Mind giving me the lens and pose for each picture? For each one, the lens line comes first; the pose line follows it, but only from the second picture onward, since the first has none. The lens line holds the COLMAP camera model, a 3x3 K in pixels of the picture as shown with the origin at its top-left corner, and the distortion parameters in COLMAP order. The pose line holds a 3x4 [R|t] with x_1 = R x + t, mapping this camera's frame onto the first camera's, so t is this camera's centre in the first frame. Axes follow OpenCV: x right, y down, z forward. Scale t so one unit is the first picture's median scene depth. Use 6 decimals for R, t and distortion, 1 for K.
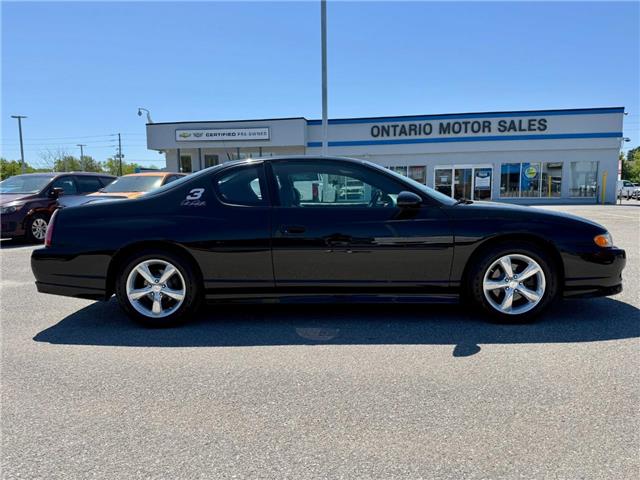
lens RADIAL K [[460.8, 0, 320.0], [0, 460.8, 240.0], [0, 0, 1]] dist [0.036514, -0.049961]
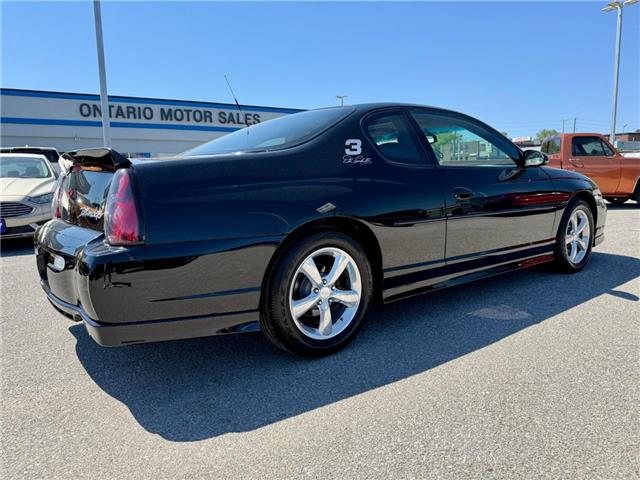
lens RADIAL K [[460.8, 0, 320.0], [0, 460.8, 240.0], [0, 0, 1]] dist [0.036514, -0.049961]
pose [[0.751787, -0.085729, 0.653809, -0.761196], [0.079731, 0.996056, 0.038925, 0.006800], [-0.654568, 0.022866, 0.755657, 0.518960]]
